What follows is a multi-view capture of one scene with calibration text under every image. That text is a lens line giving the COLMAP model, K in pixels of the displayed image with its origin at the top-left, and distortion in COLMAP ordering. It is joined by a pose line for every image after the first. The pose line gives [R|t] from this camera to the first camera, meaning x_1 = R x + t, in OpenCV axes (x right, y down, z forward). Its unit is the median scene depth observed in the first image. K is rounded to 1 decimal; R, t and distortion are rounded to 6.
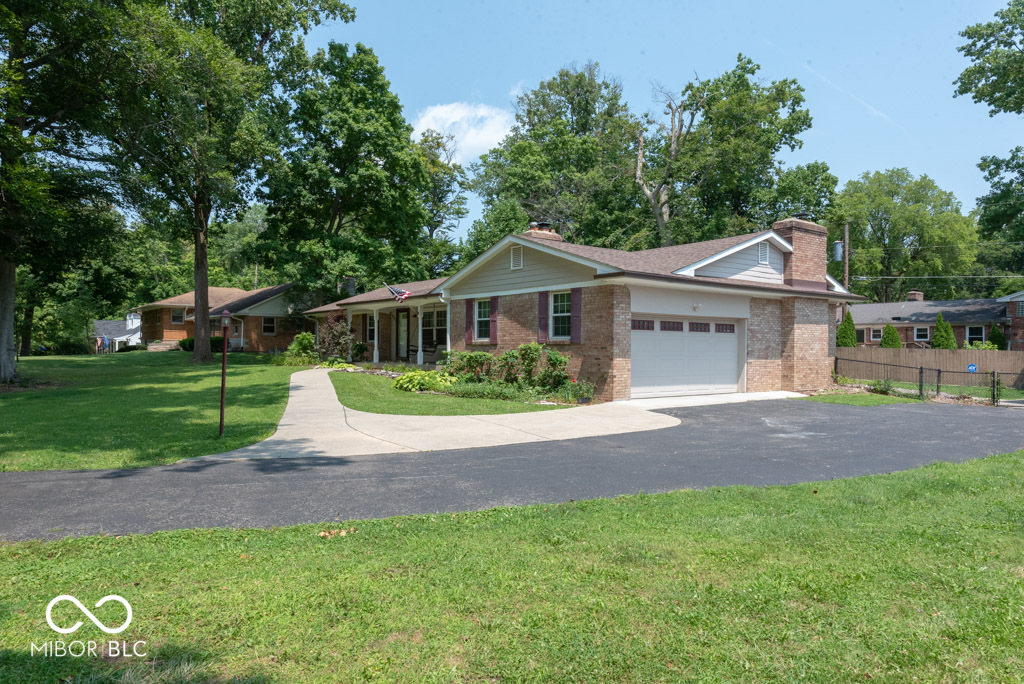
lens RADIAL K [[672.9, 0, 502.4], [0, 672.9, 339.9], [0, 0, 1]] dist [0.025300, -0.012746]
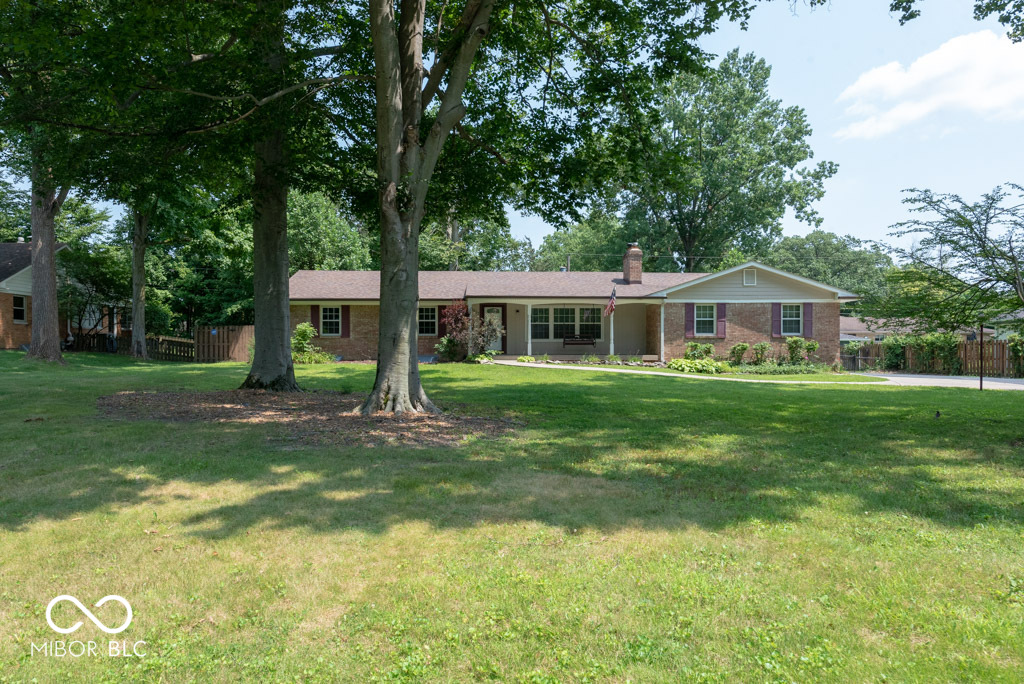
lens RADIAL K [[672.9, 0, 480.8], [0, 672.9, 365.0], [0, 0, 1]] dist [0.025300, -0.012746]
pose [[0.611845, -0.025277, 0.790574, -0.713056], [-0.006808, 0.999284, 0.037218, 0.006939], [-0.790948, -0.028154, 0.611235, 0.278391]]
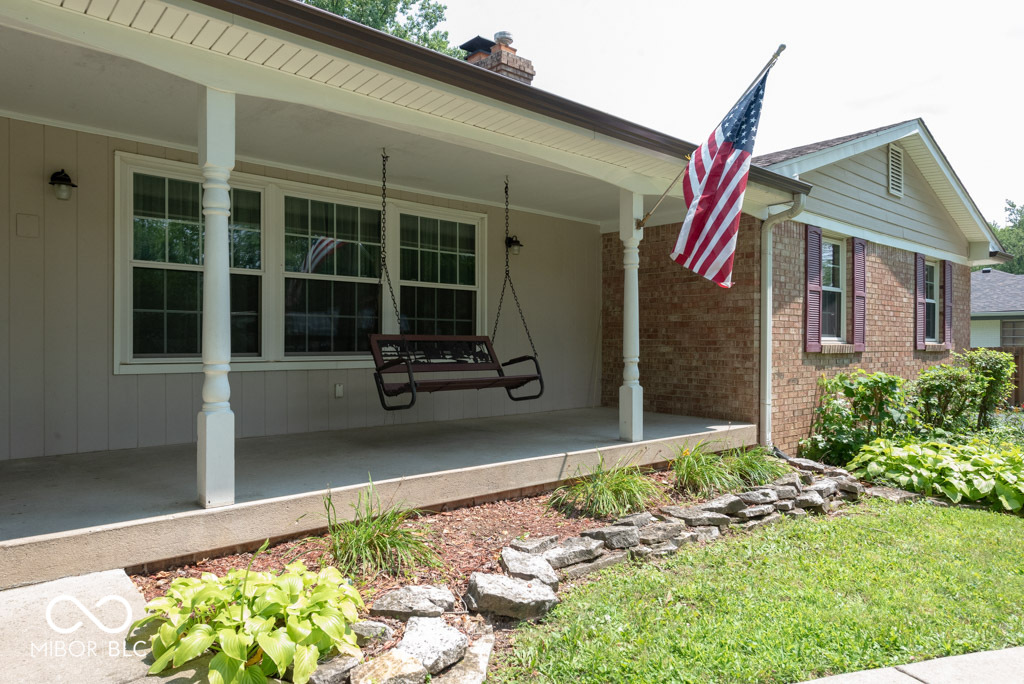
lens RADIAL K [[672.9, 0, 507.1], [0, 672.9, 344.9], [0, 0, 1]] dist [0.025300, -0.012746]
pose [[-0.071135, -0.007222, 0.997441, -0.215470], [-0.015705, 0.999858, 0.006119, 0.001267], [-0.997343, -0.015229, -0.071238, 0.639052]]
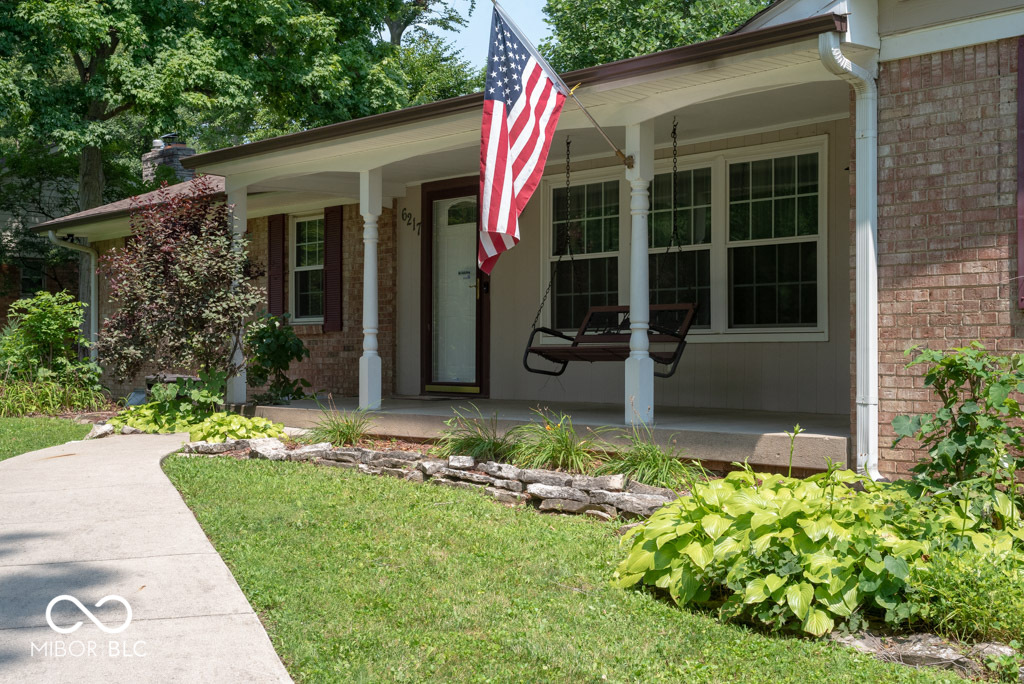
lens RADIAL K [[1465.4, 0, 507.6], [0, 1465.4, 347.4], [0, 0, 1]] dist [0.012501, 0.000000]
pose [[0.999818, -0.003172, 0.018817, -0.101022], [0.003037, 0.999970, 0.007173, 0.006771], [-0.018839, -0.007115, 0.999797, 0.344781]]
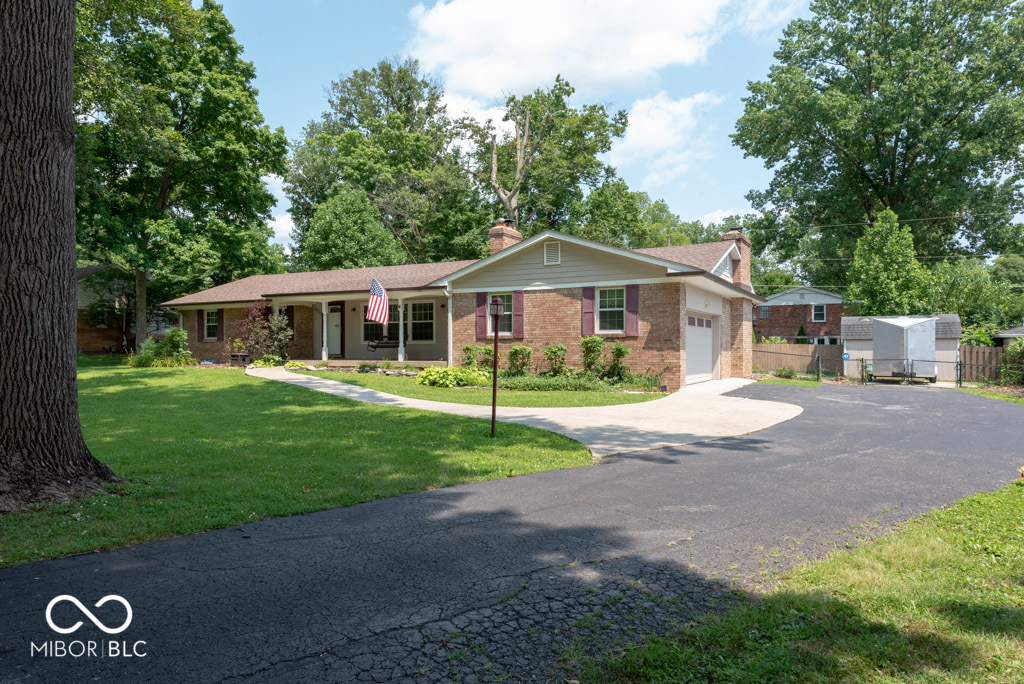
lens RADIAL K [[672.9, 0, 500.9], [0, 672.9, 344.4], [0, 0, 1]] dist [0.025300, -0.012746]
pose [[0.916113, -0.005448, 0.400883, -0.224102], [0.002558, 0.999967, 0.007744, 0.003949], [-0.400912, -0.006069, 0.916096, 0.046245]]
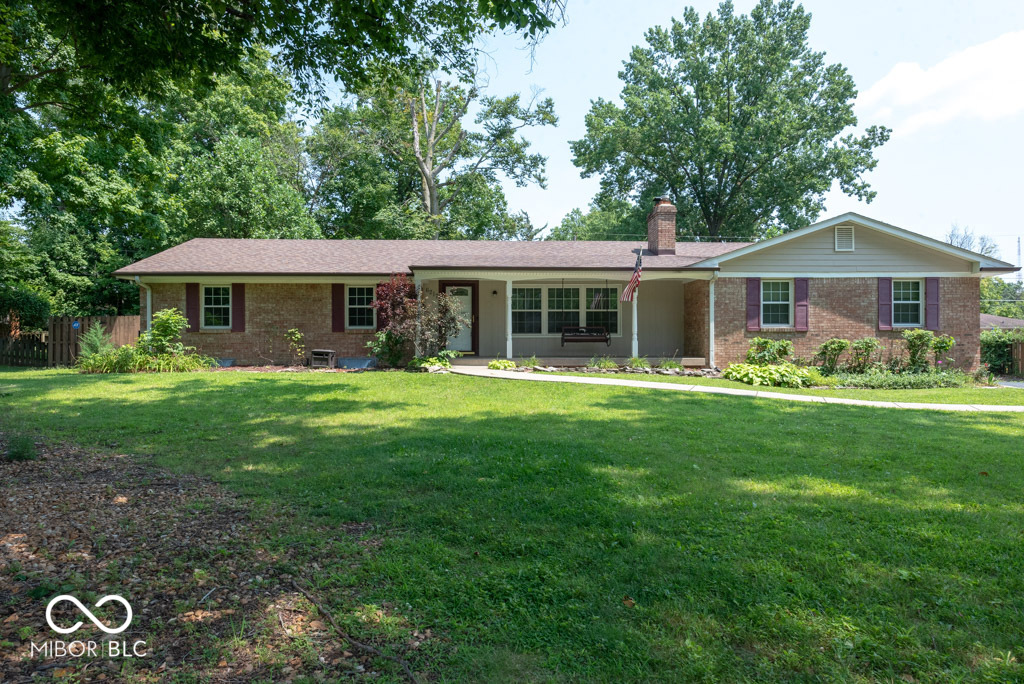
lens RADIAL K [[672.9, 0, 503.1], [0, 672.9, 341.7], [0, 0, 1]] dist [0.025300, -0.012746]
pose [[0.598329, -0.001153, 0.801250, -0.495905], [-0.005544, 0.999969, 0.005579, 0.008887], [-0.801231, -0.007780, 0.598304, 0.397316]]
